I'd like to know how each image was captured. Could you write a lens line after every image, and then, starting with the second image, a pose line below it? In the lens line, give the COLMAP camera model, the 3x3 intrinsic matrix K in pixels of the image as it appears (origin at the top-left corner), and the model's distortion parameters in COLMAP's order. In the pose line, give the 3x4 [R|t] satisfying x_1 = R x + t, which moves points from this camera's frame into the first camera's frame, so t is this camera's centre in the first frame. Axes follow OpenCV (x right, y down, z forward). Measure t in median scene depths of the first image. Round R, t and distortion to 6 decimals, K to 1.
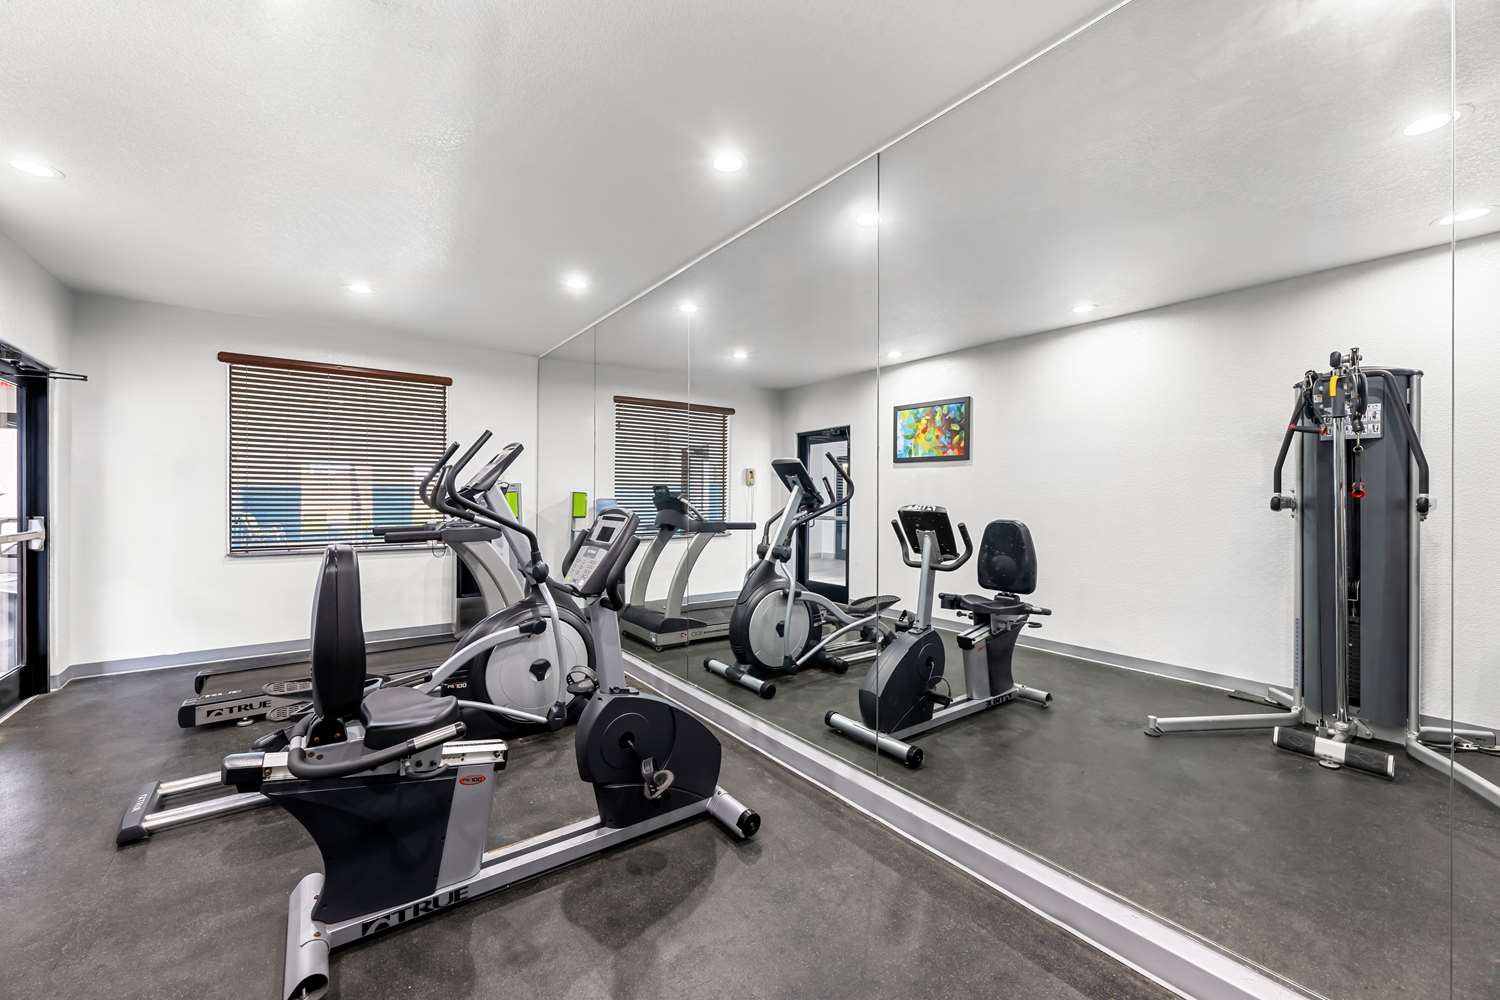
lens RADIAL K [[598.5, 0, 749.2], [0, 598.5, 494.0], [0, 0, 1]] dist [-0.001612, 0.000002]
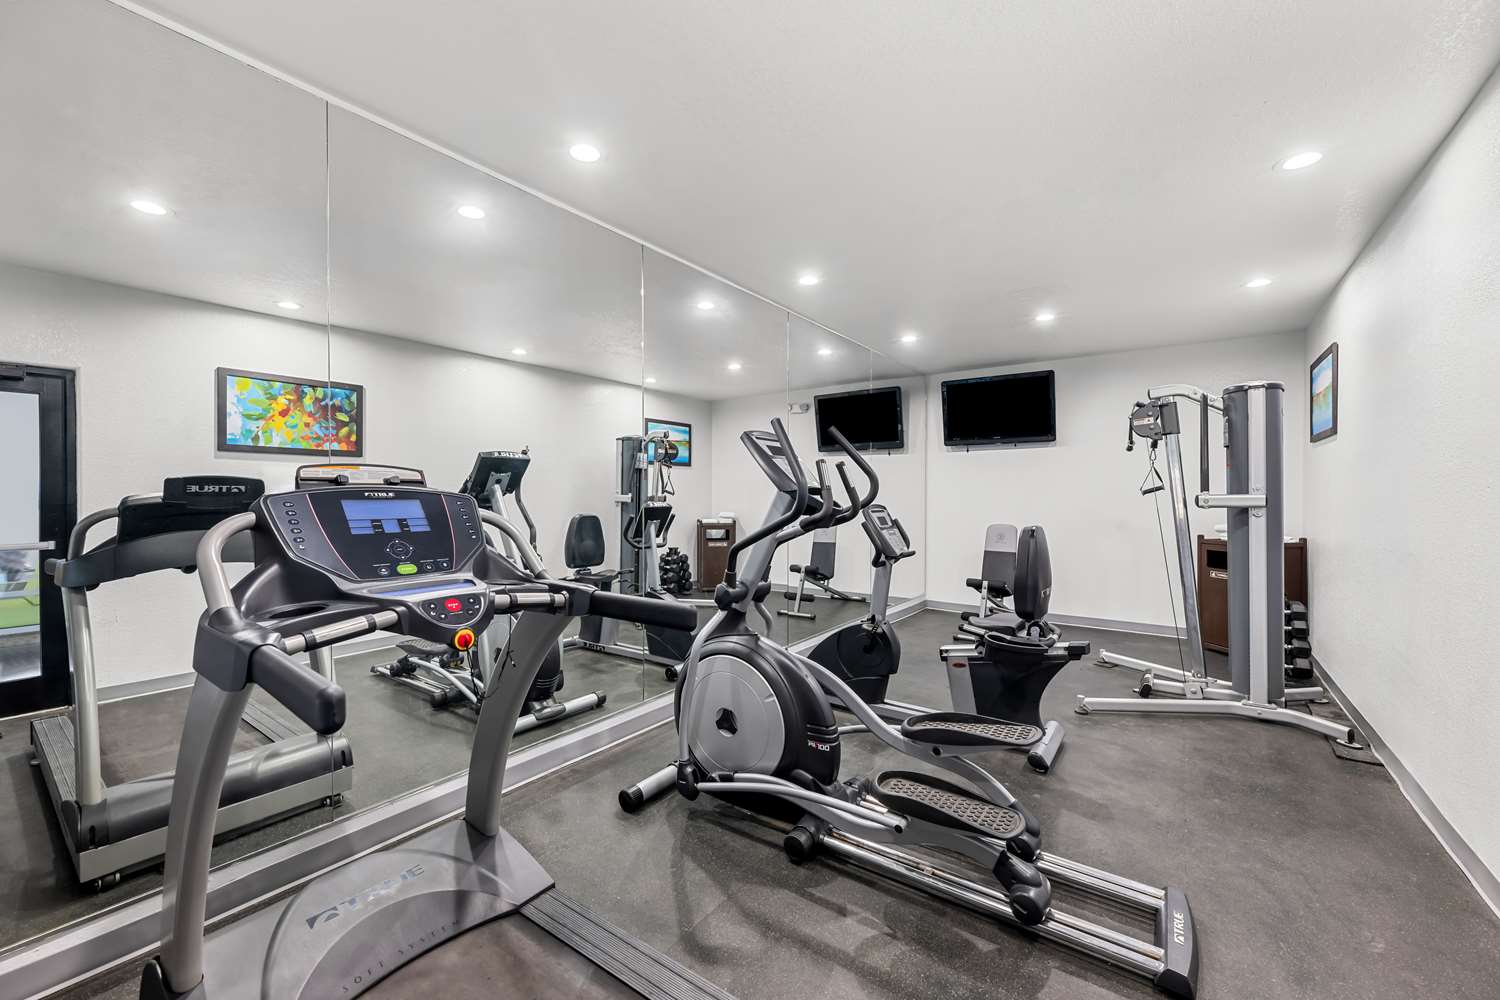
lens RADIAL K [[598.5, 0, 748.9], [0, 598.5, 492.3], [0, 0, 1]] dist [-0.001612, 0.000002]
pose [[-0.283075, -0.006868, 0.959073, -0.619390], [0.004577, 0.999953, 0.008512, -0.008981], [-0.959087, 0.006800, -0.283030, 0.666482]]
